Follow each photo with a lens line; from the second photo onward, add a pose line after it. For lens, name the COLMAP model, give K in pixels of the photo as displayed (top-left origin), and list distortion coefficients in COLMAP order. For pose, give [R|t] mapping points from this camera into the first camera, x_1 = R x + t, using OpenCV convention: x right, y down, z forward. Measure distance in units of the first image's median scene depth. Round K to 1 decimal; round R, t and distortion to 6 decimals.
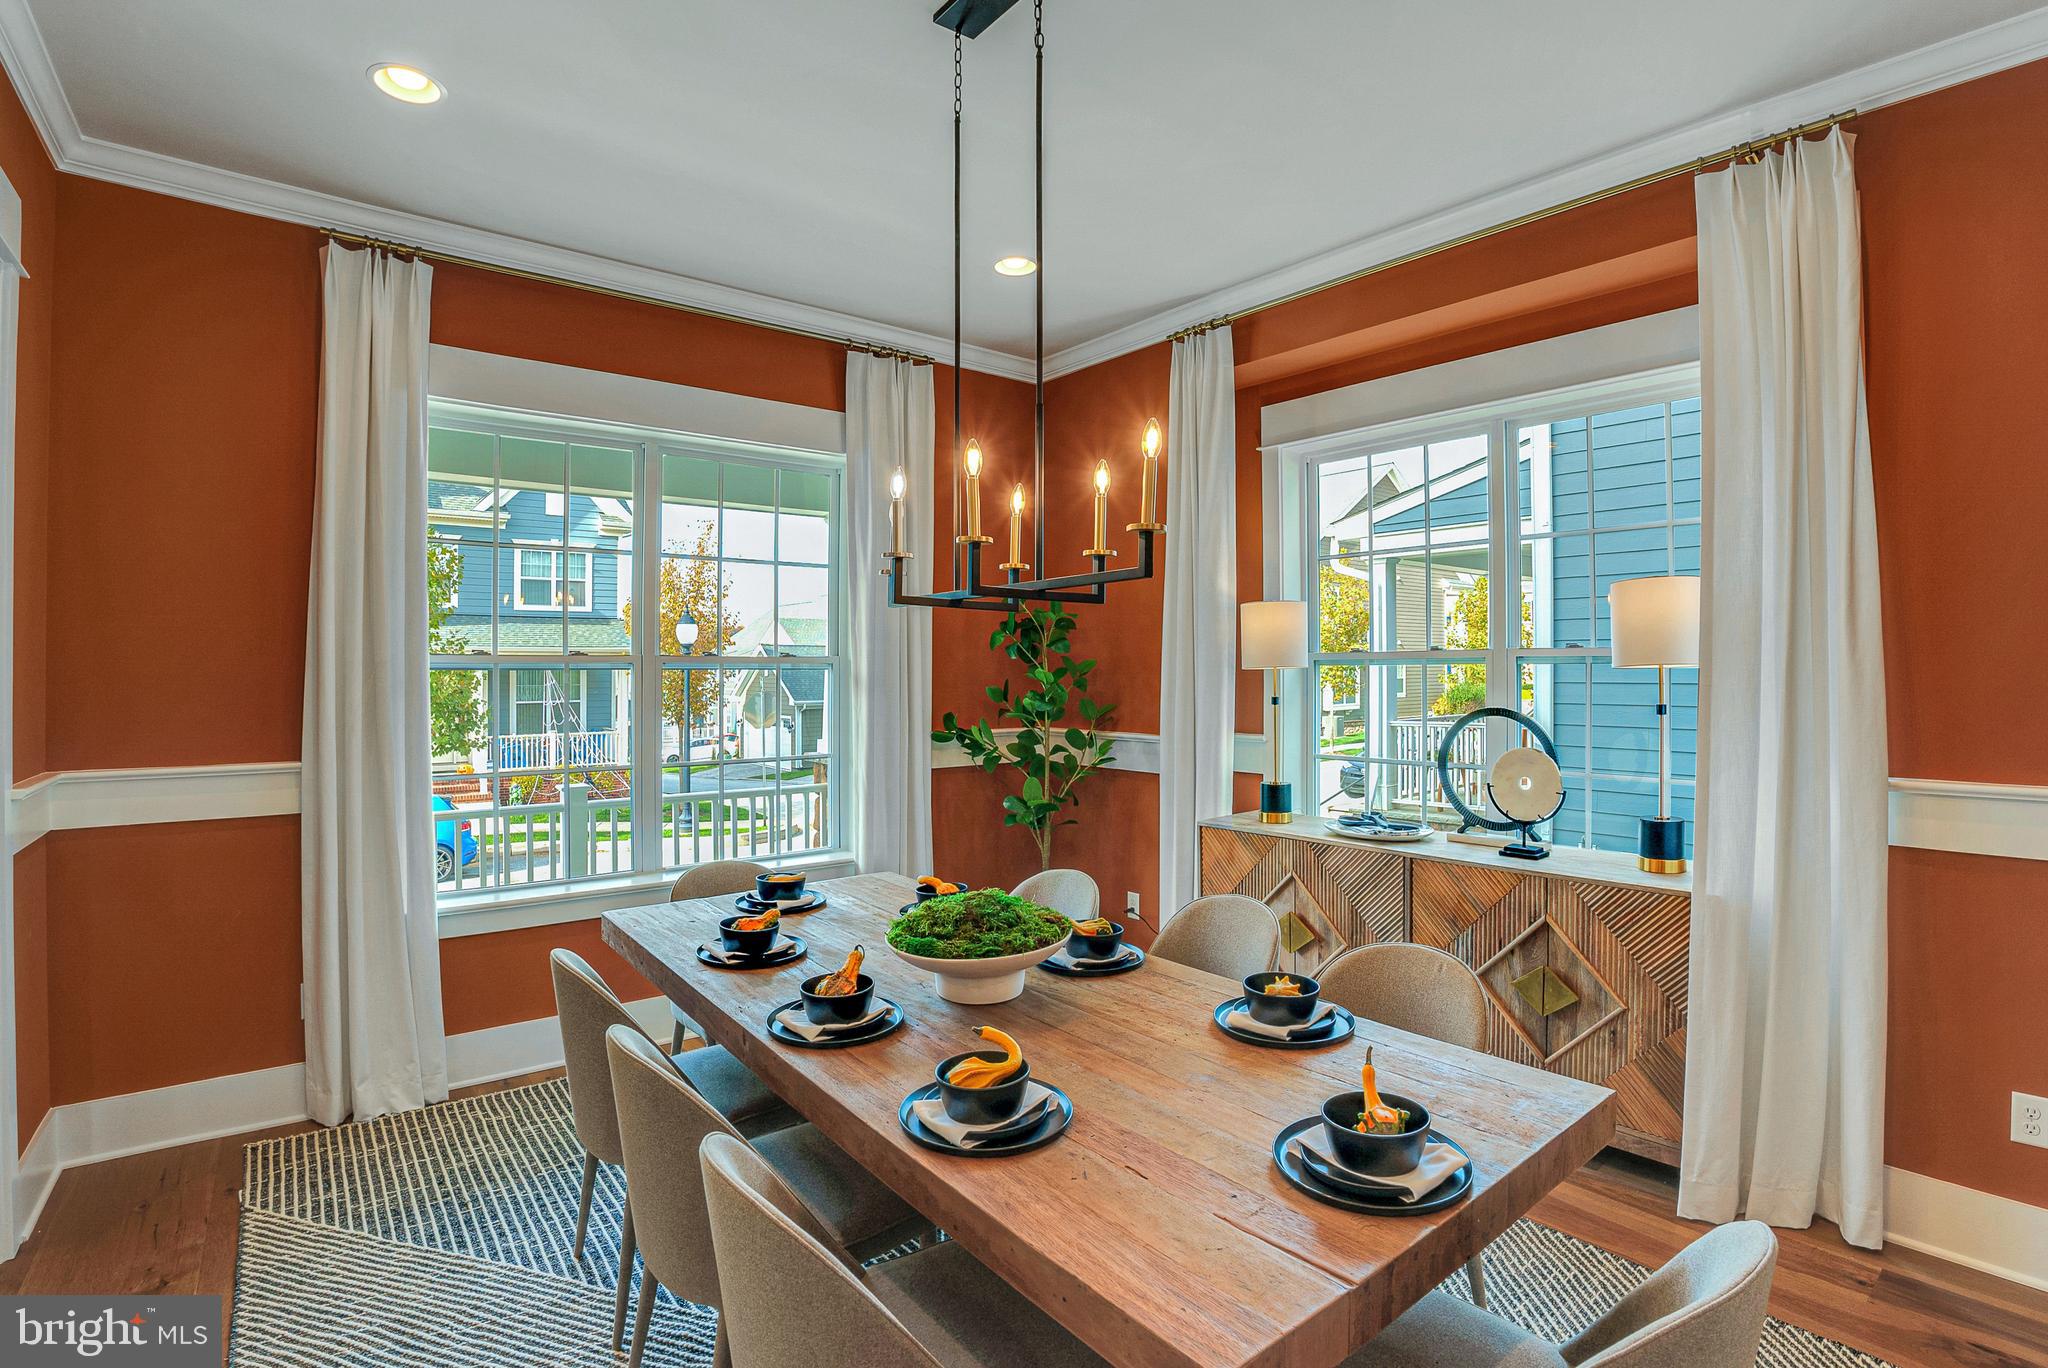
lens RADIAL K [[970.6, 0, 1027.7], [0, 970.6, 666.5], [0, 0, 1]] dist [-0.089627, 0.021416]
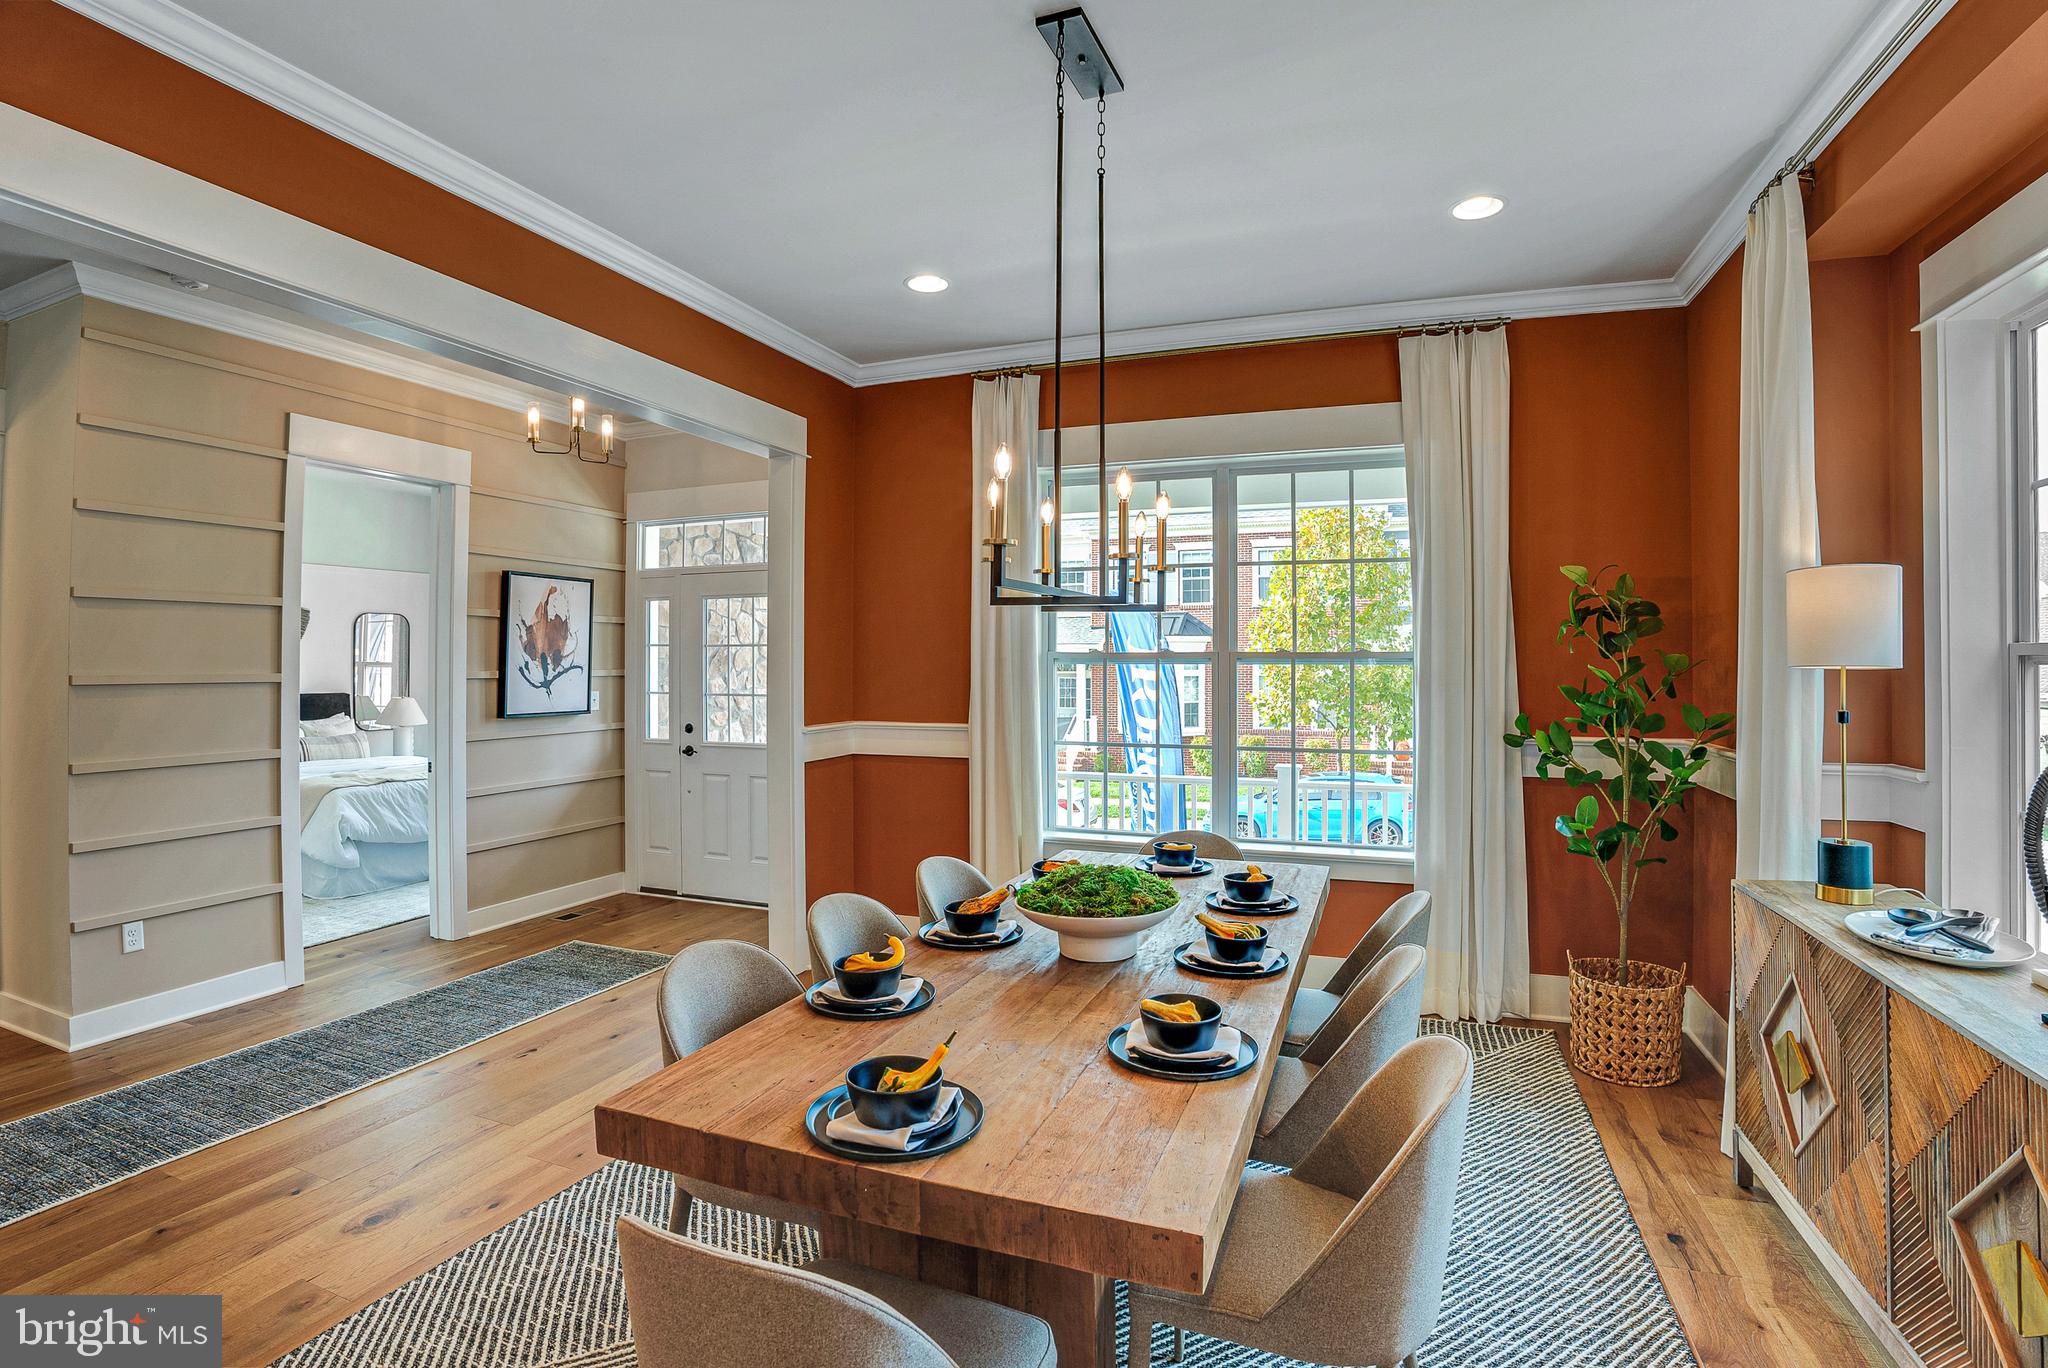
lens RADIAL K [[970.6, 0, 1027.7], [0, 970.6, 666.5], [0, 0, 1]] dist [-0.089627, 0.021416]
pose [[0.513014, 0.002057, -0.858378, 0.611412], [0.001205, 0.999994, 0.003117, 0.000295], [0.858379, -0.002633, 0.513009, 0.248121]]
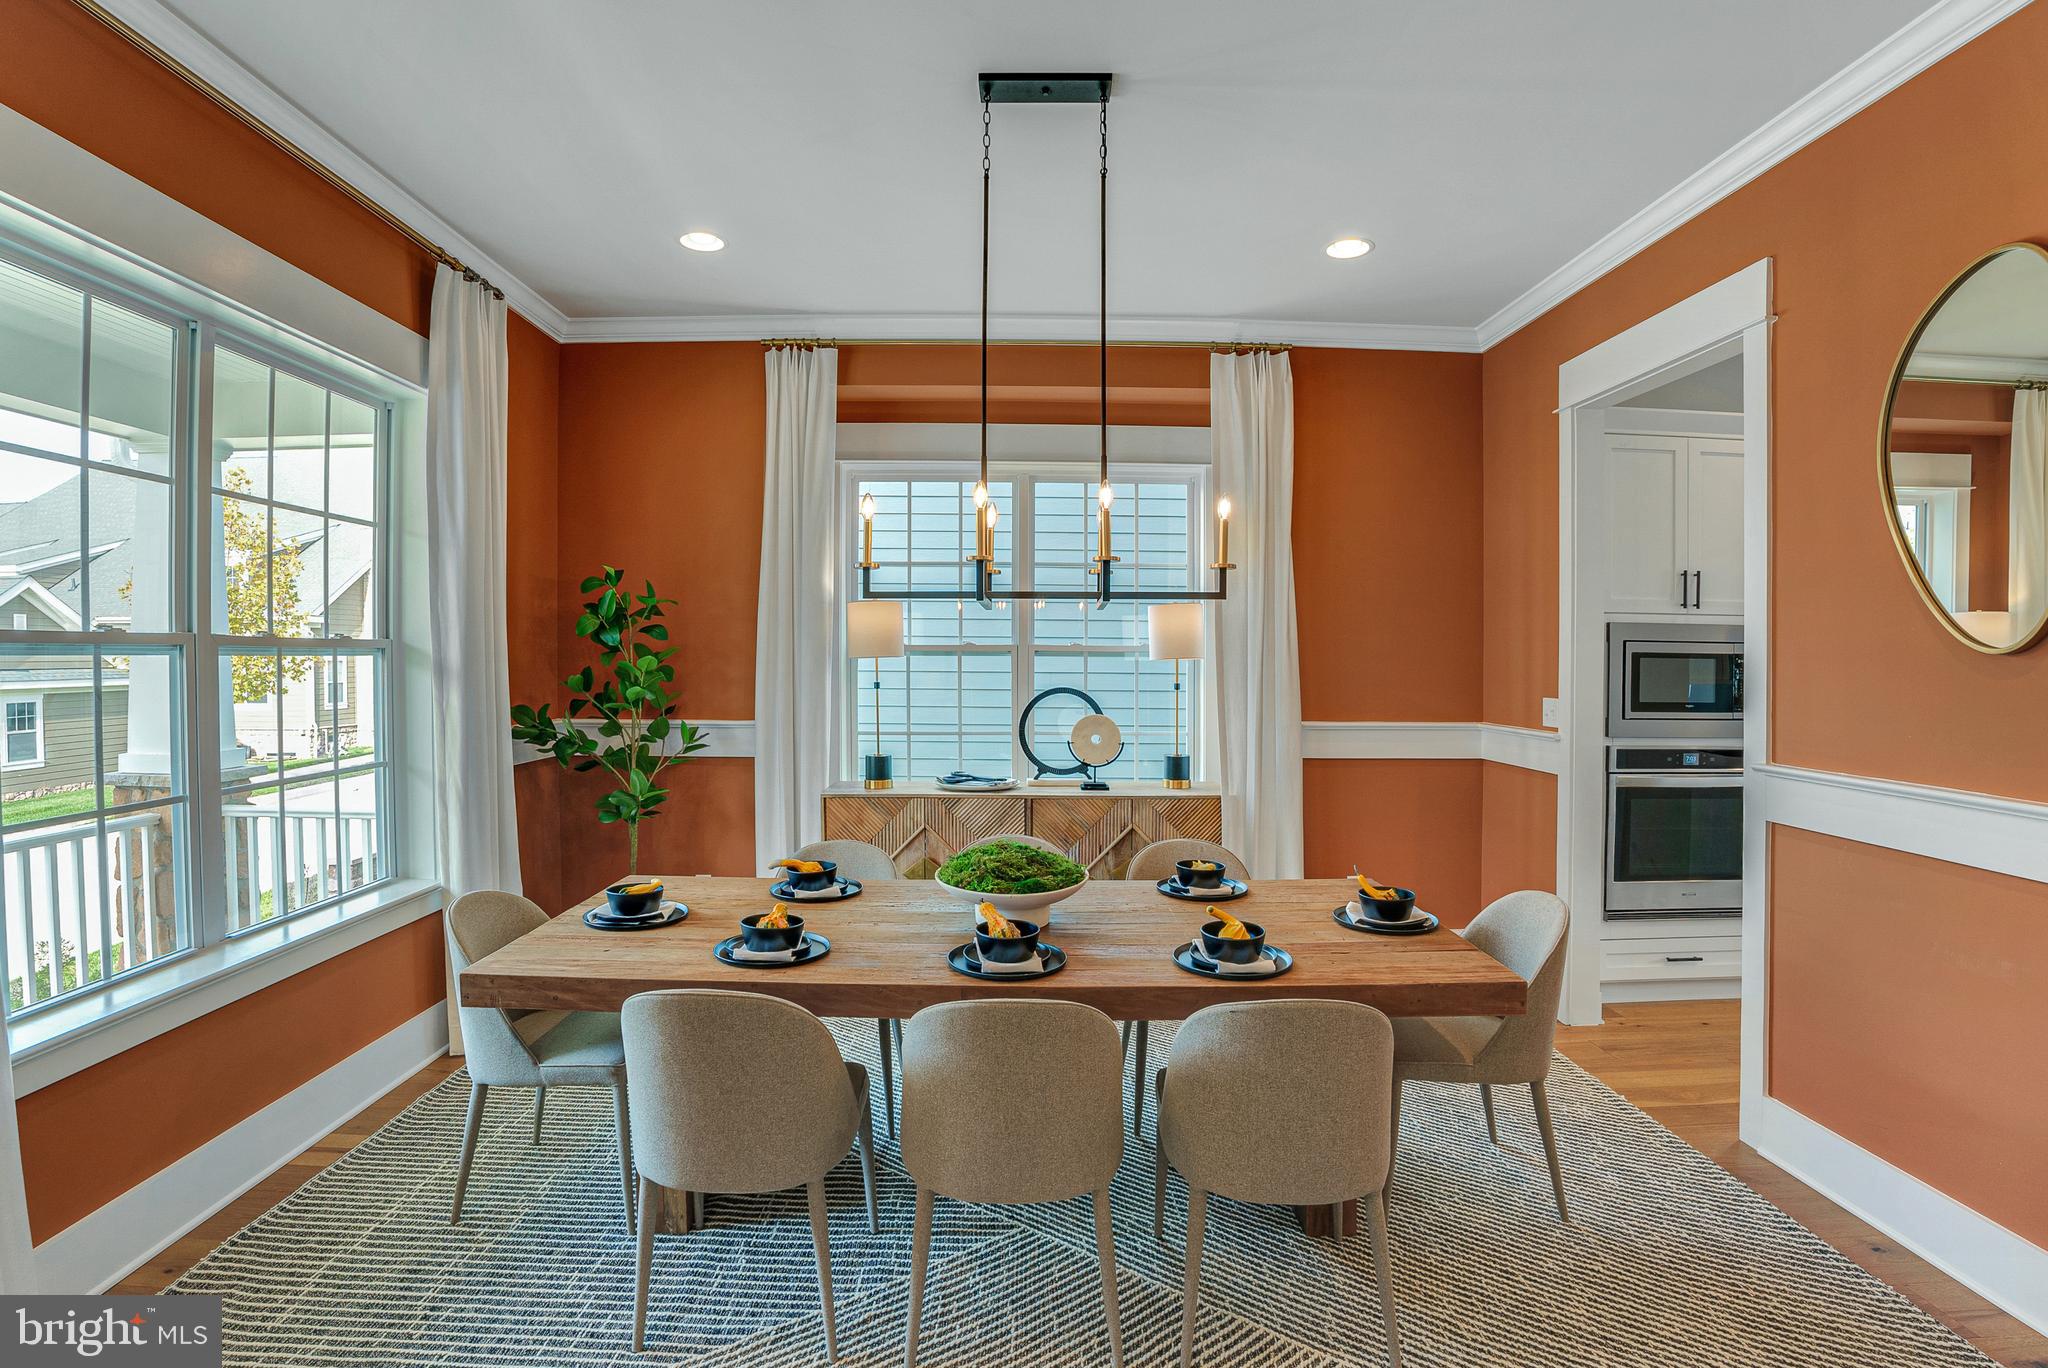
lens RADIAL K [[970.6, 0, 1027.7], [0, 970.6, 666.5], [0, 0, 1]] dist [-0.089627, 0.021416]
pose [[0.635734, -0.002241, 0.771905, -0.646760], [-0.006636, 0.999943, 0.008369, 0.003826], [-0.771879, -0.010443, 0.635683, 0.143467]]
